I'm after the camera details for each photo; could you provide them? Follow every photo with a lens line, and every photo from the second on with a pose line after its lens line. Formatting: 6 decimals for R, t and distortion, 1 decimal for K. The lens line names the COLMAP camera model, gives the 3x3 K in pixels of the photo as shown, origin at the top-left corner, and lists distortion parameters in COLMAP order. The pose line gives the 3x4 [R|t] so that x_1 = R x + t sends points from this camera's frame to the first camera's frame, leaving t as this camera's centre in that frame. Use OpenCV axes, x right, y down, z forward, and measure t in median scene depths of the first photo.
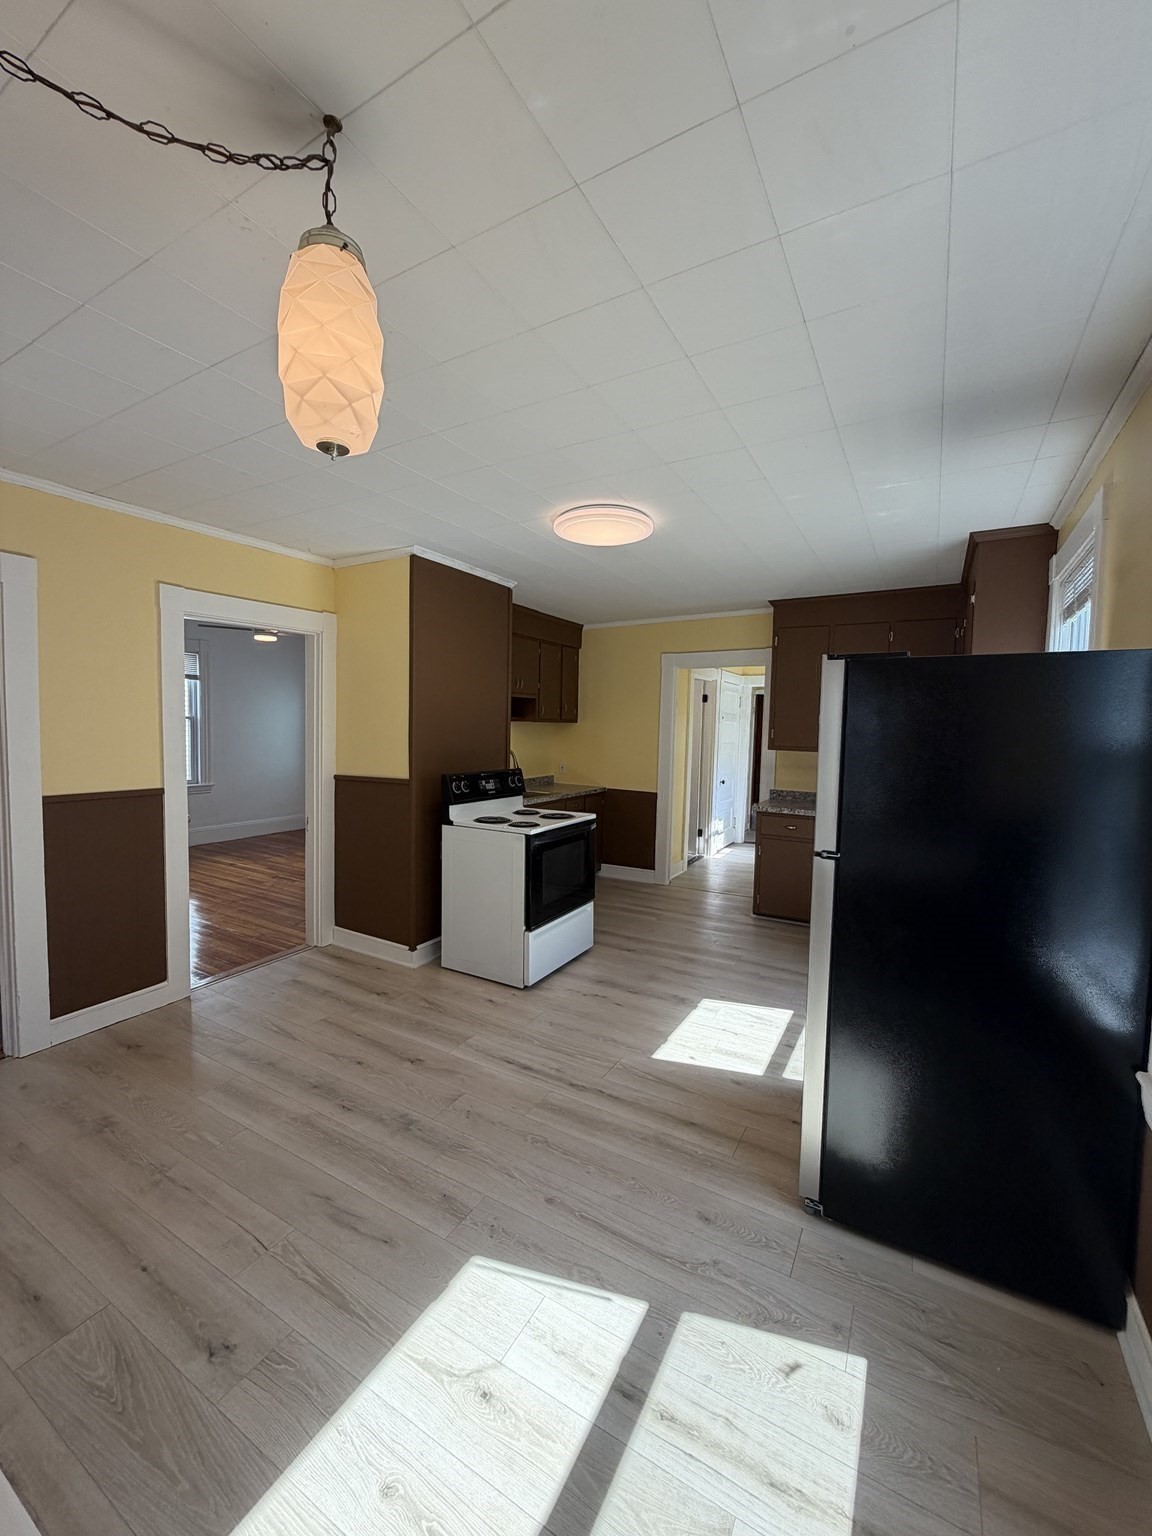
lens RADIAL K [[616.3, 0, 572.7], [0, 616.3, 765.0], [0, 0, 1]] dist [-0.000555, -0.000169]
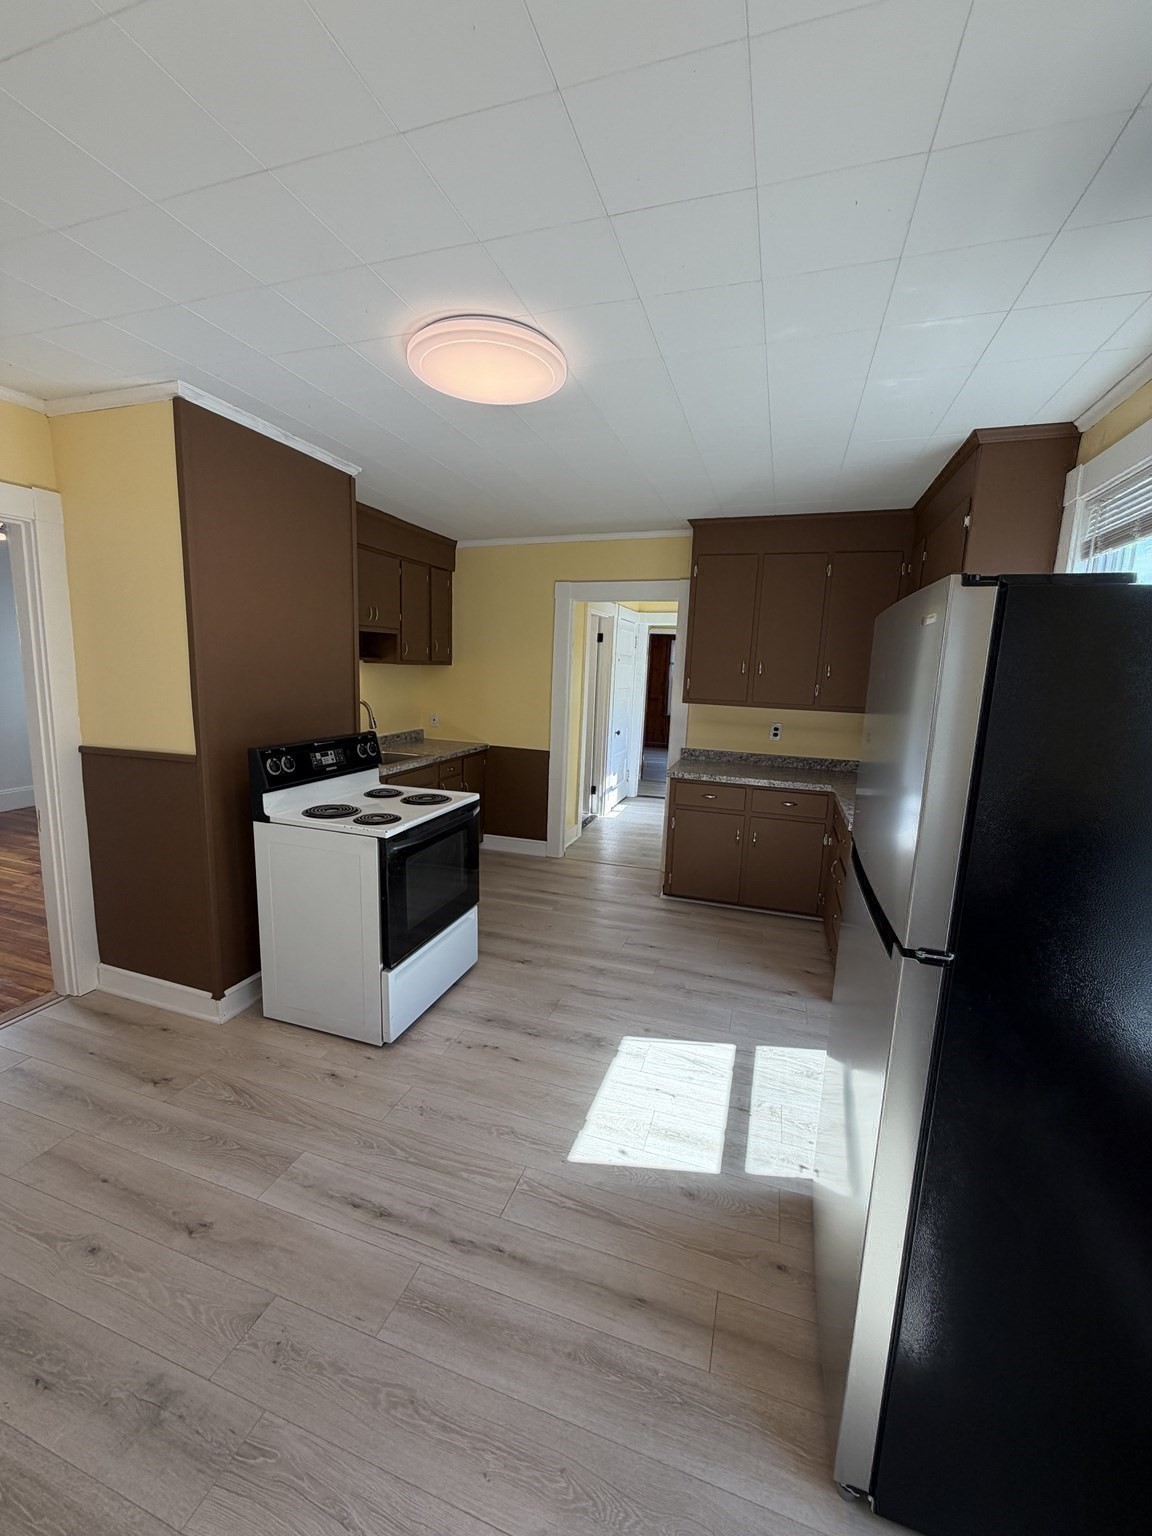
lens RADIAL K [[616.3, 0, 575.3], [0, 616.3, 767.2], [0, 0, 1]] dist [-0.000555, -0.000169]
pose [[0.979344, -0.018793, 0.201326, 0.001880], [-0.002995, 0.994214, 0.107377, -0.037425], [-0.202180, -0.105762, 0.973621, 0.270568]]
